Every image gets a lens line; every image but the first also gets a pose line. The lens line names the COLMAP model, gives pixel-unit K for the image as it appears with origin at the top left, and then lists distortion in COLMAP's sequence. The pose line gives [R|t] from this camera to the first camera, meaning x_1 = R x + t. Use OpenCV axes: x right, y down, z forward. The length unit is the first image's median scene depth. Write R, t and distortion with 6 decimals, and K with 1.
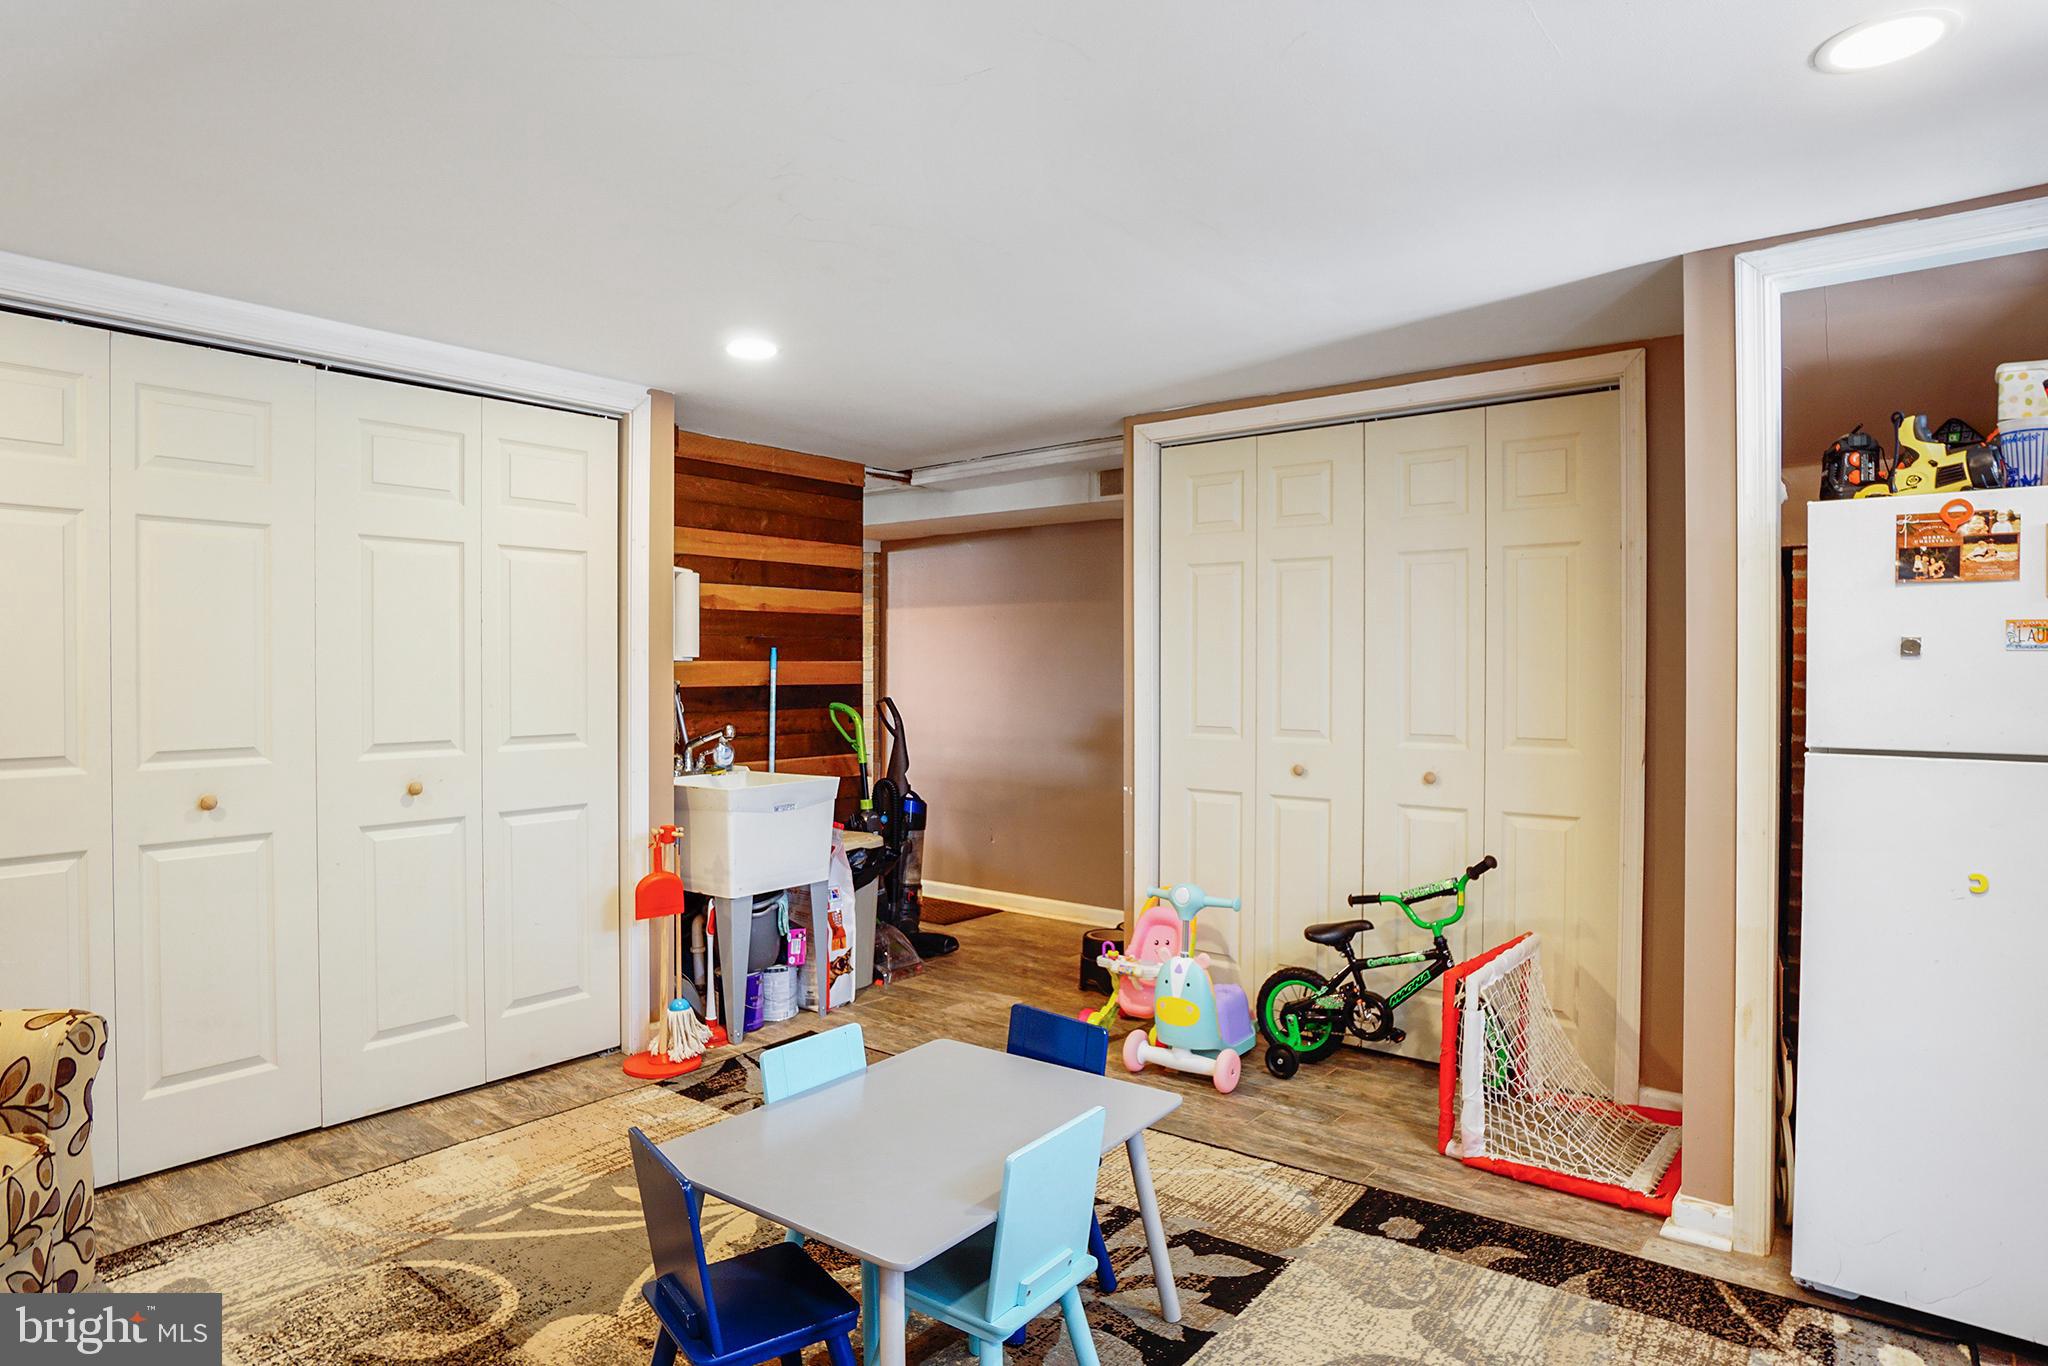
lens RADIAL K [[1183.6, 0, 1024.8], [0, 1183.6, 684.4], [0, 0, 1]] dist [-0.037610, 0.013366]
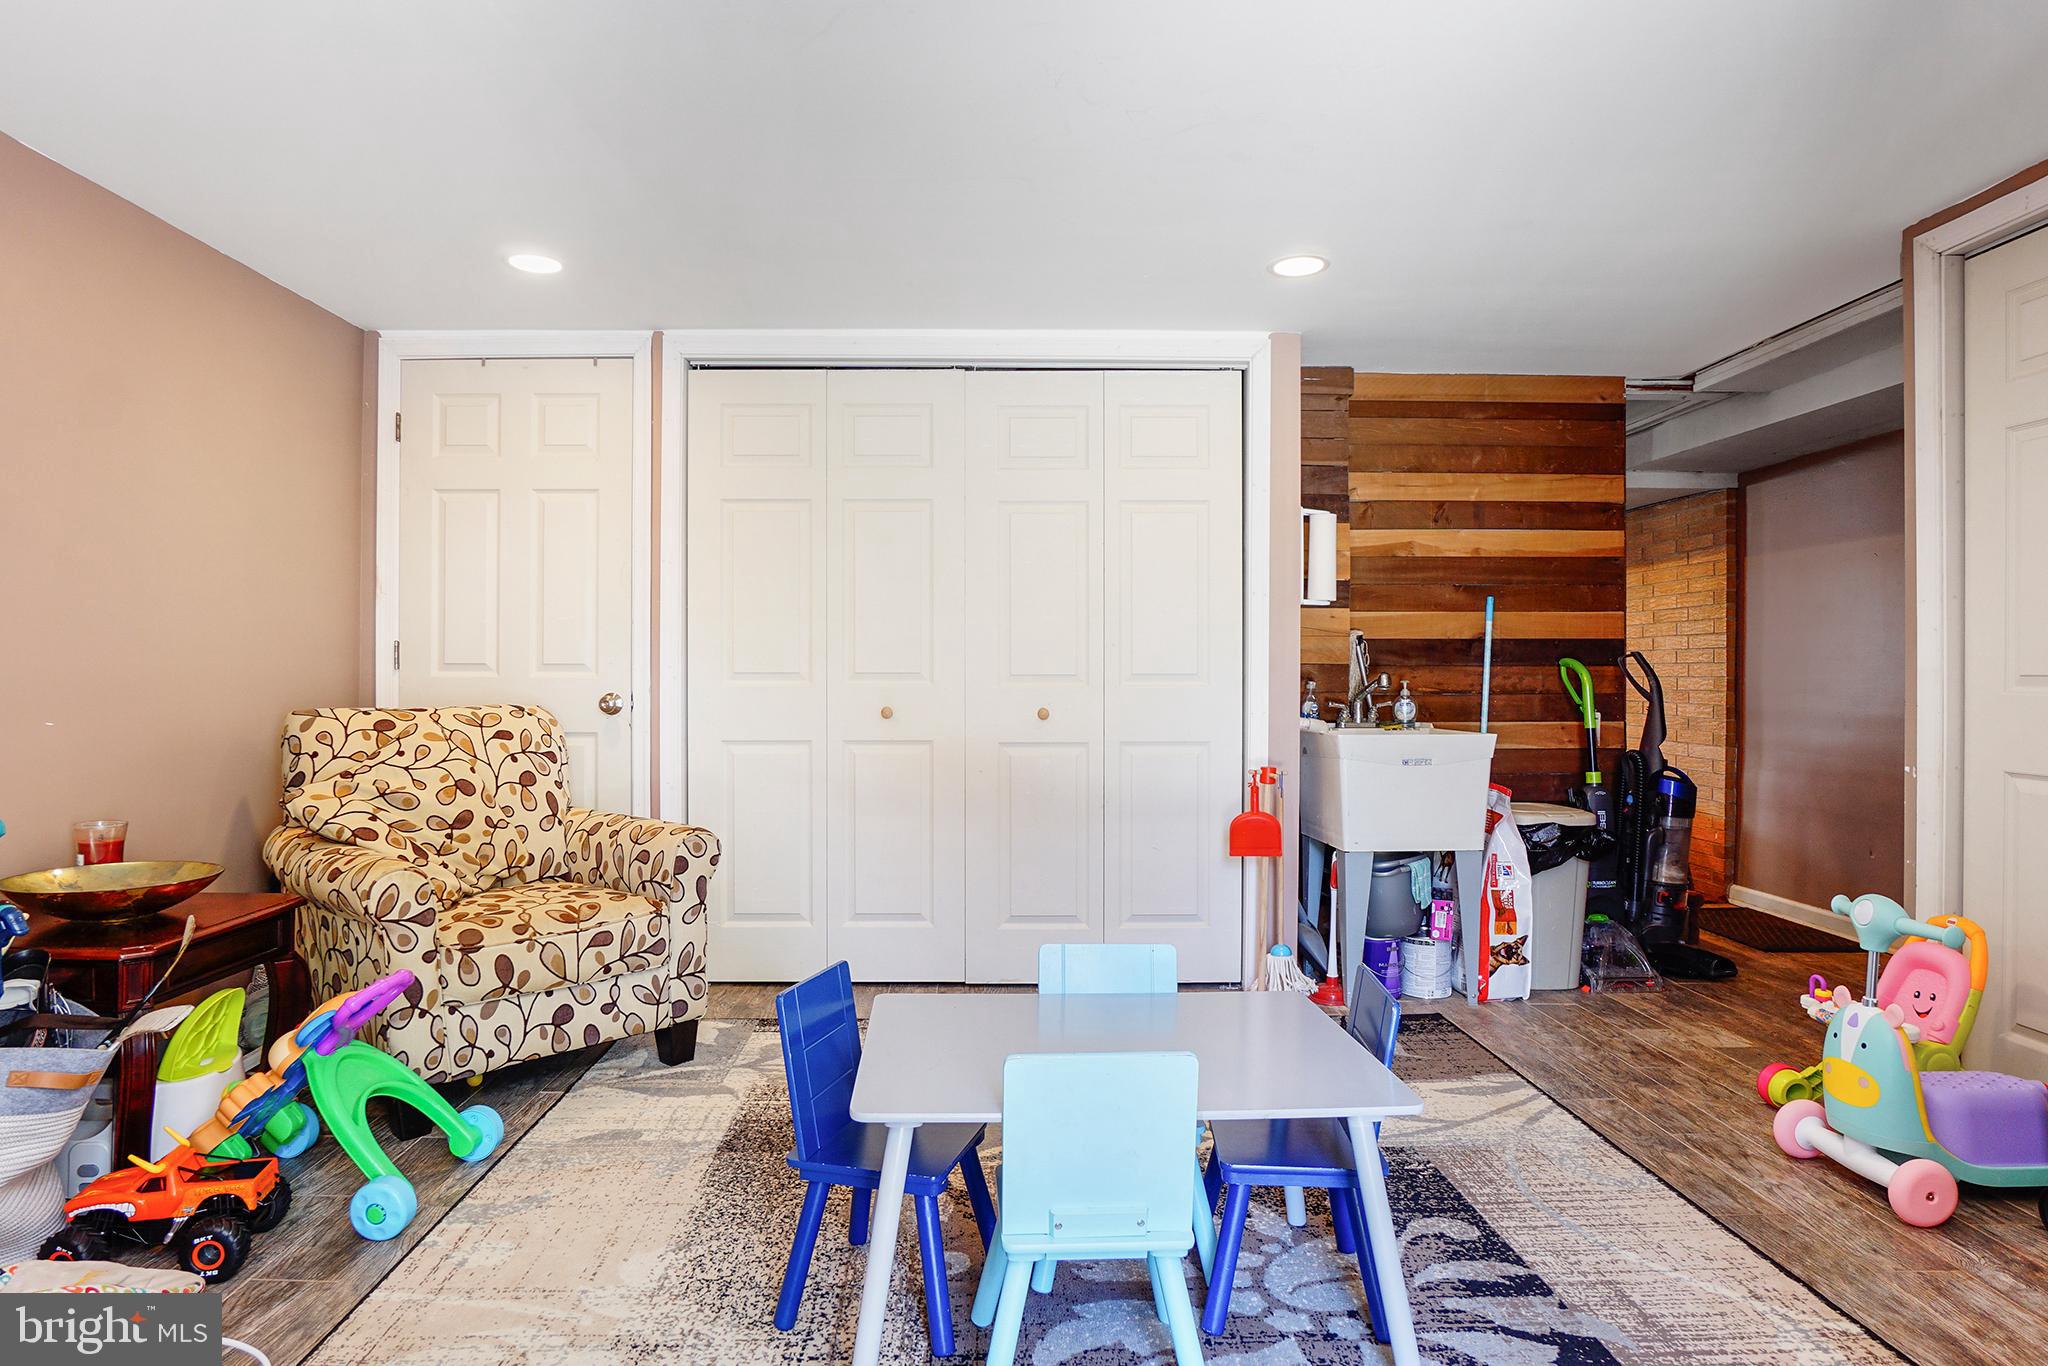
lens RADIAL K [[1183.6, 0, 1019.2], [0, 1183.6, 678.3], [0, 0, 1]] dist [-0.037610, 0.013366]
pose [[0.631786, 0.000630, -0.775142, 0.281913], [-0.011121, 0.999904, -0.008251, 0.046879], [0.775063, 0.013833, 0.631733, 0.172737]]
